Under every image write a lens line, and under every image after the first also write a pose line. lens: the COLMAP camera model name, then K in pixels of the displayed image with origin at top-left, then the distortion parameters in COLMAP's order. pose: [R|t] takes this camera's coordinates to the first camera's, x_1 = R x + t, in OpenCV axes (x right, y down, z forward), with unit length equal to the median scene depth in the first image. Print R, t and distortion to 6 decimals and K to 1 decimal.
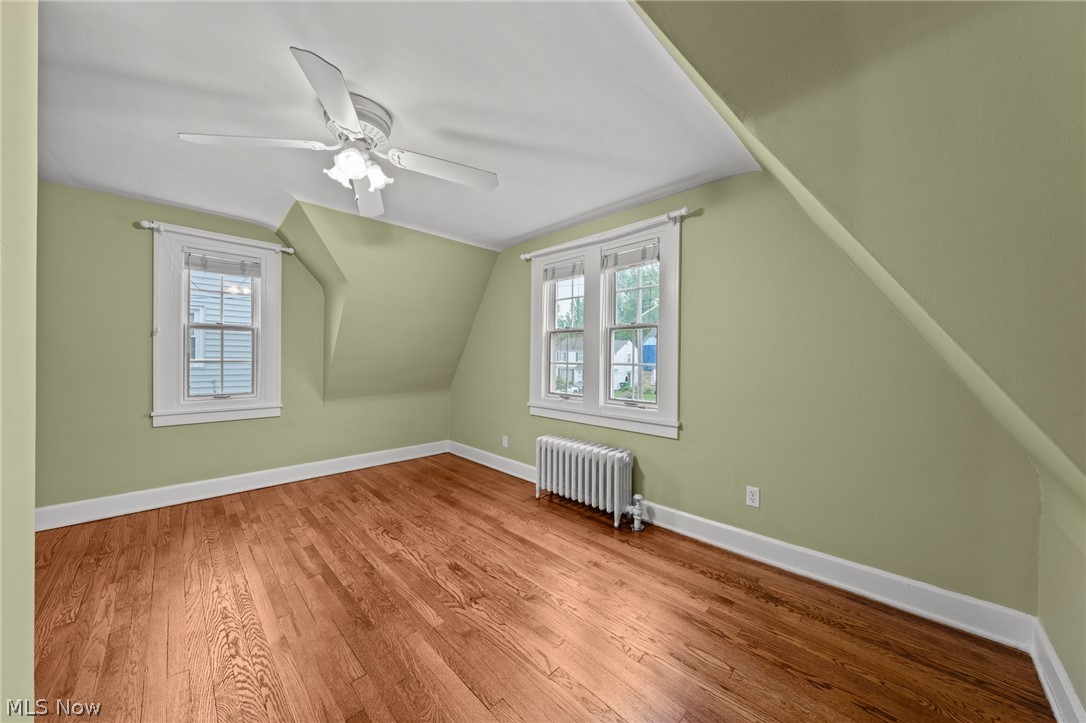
lens RADIAL K [[369.0, 0, 542.3], [0, 369.0, 358.9], [0, 0, 1]] dist [-0.004816, 0.000629]
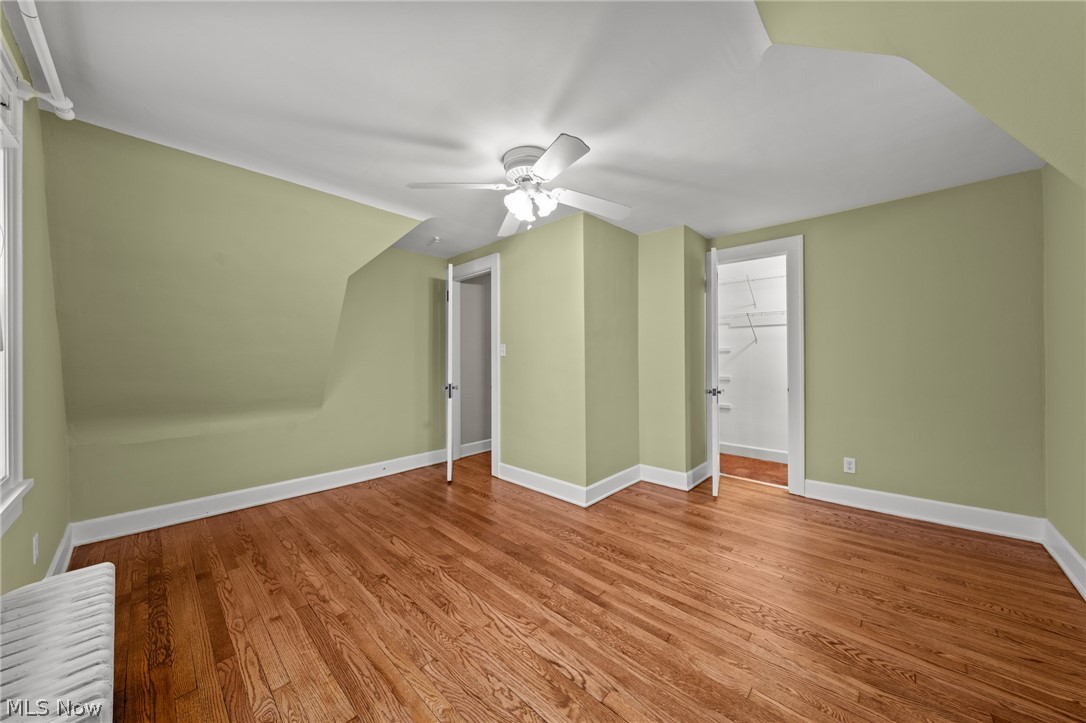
lens RADIAL K [[369.0, 0, 544.0], [0, 369.0, 357.9], [0, 0, 1]] dist [-0.004816, 0.000629]
pose [[-0.999581, -0.005408, -0.028426, -0.422474], [-0.005523, 0.999977, 0.003973, -0.005718], [0.028404, 0.004128, -0.999588, 1.820290]]
